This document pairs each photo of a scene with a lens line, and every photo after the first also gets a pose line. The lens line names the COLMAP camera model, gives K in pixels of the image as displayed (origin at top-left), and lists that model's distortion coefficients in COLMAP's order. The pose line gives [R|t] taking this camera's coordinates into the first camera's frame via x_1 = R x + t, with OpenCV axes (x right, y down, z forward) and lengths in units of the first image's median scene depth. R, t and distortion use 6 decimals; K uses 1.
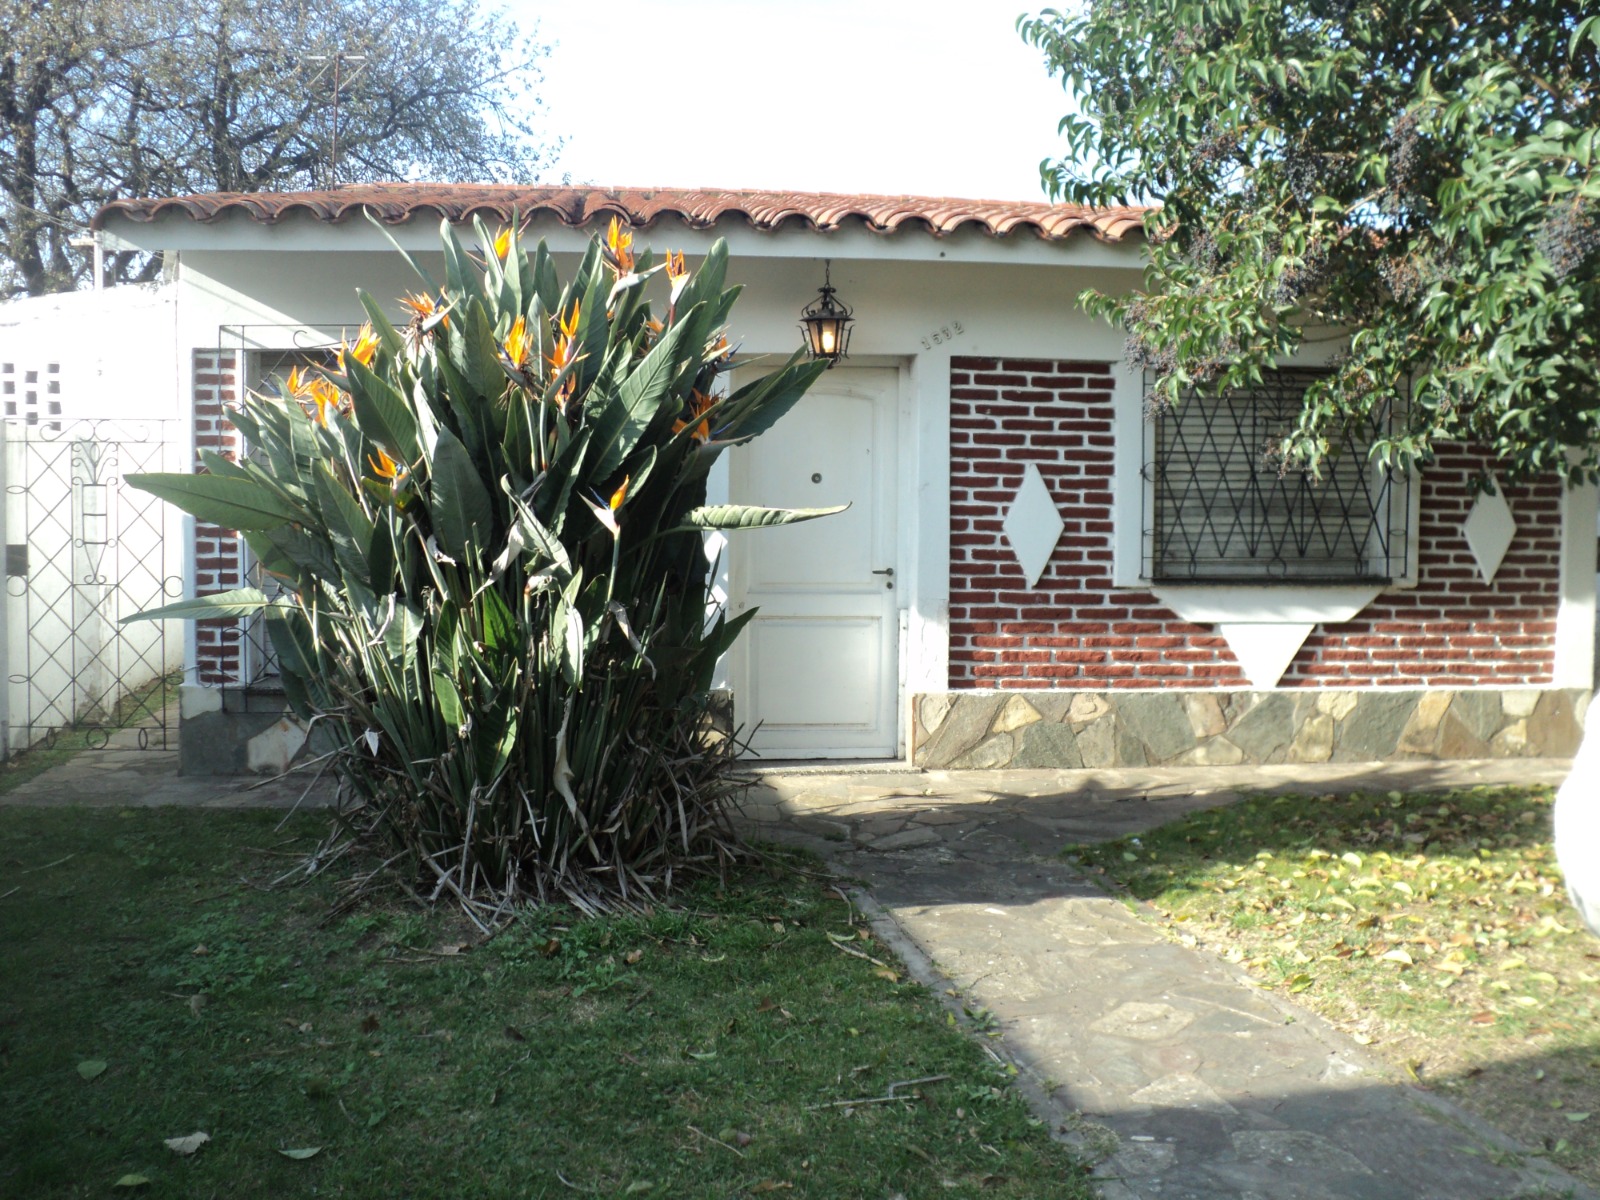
lens RADIAL K [[1621.3, 0, 795.5], [0, 1621.3, 576.0], [0, 0, 1]] dist [-0.195680, 0.193470]
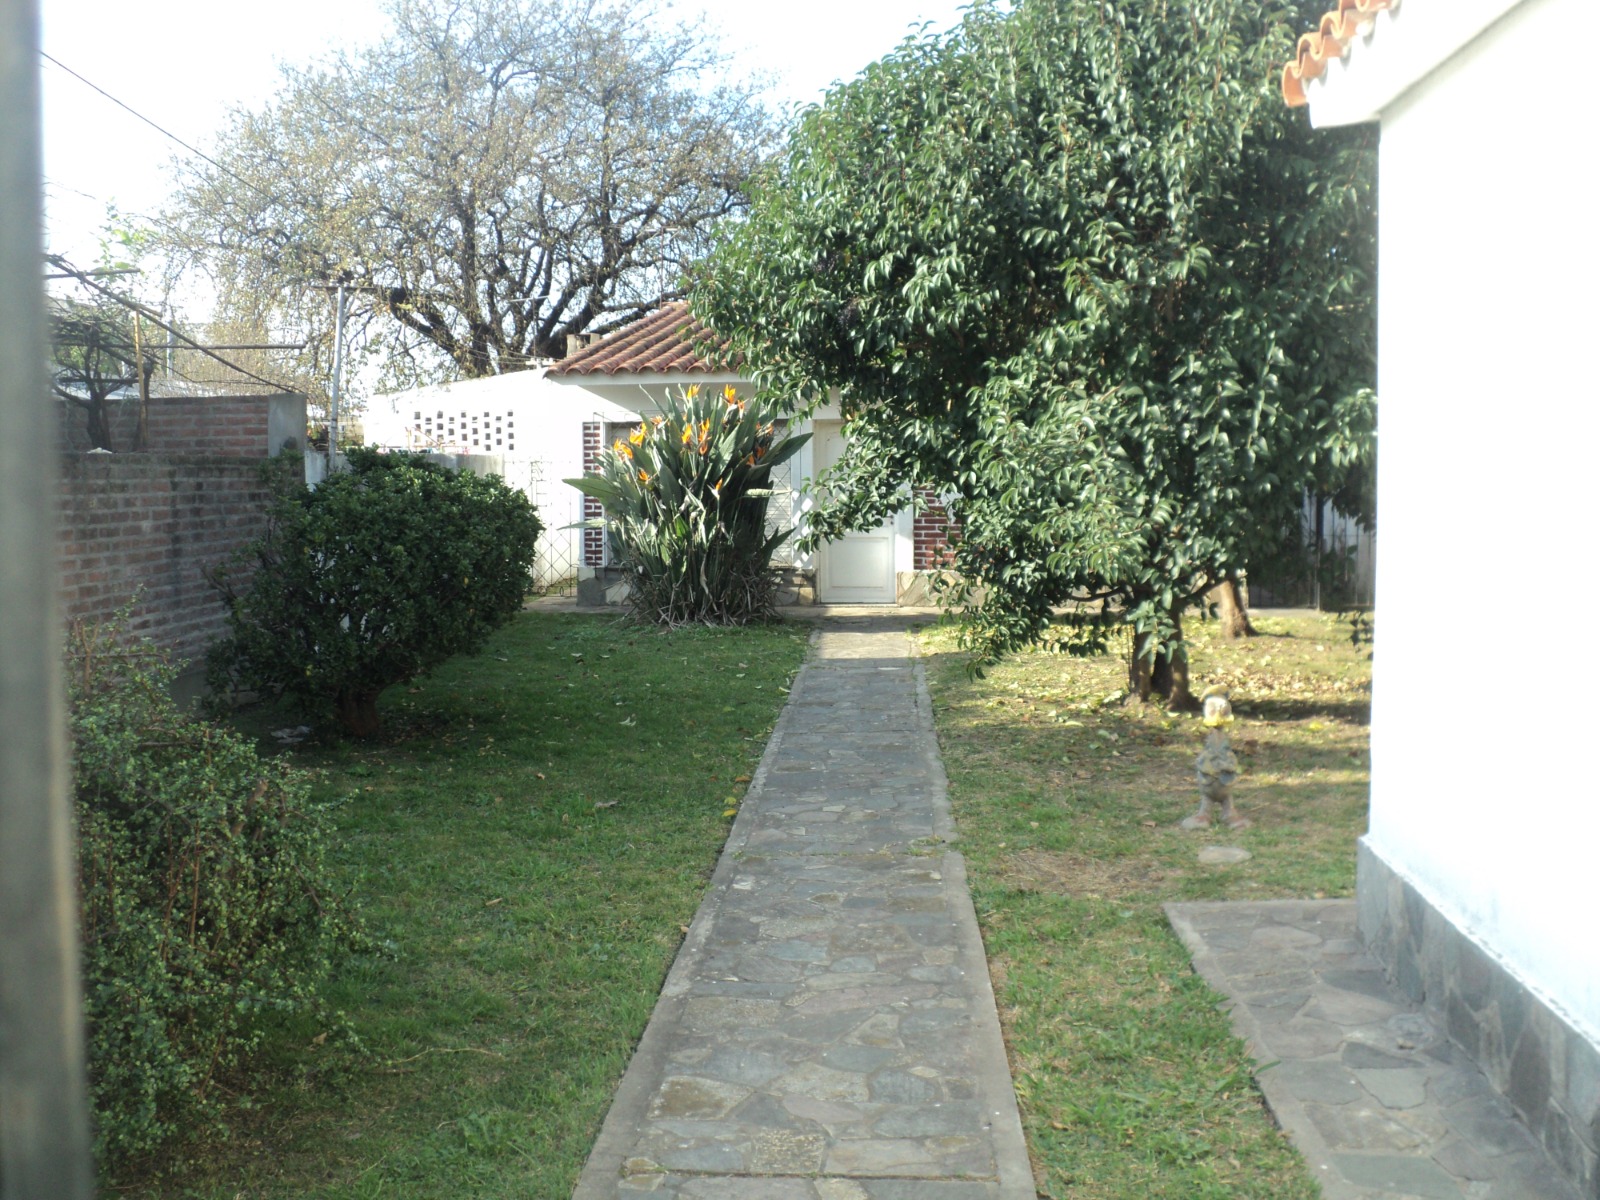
lens RADIAL K [[1621.3, 0, 795.5], [0, 1621.3, 576.0], [0, 0, 1]] dist [-0.195680, 0.193470]
pose [[0.971581, 0.001814, -0.236698, 0.663251], [0.001378, 0.999910, 0.013318, 0.070844], [0.236701, -0.013266, 0.971492, -1.689467]]
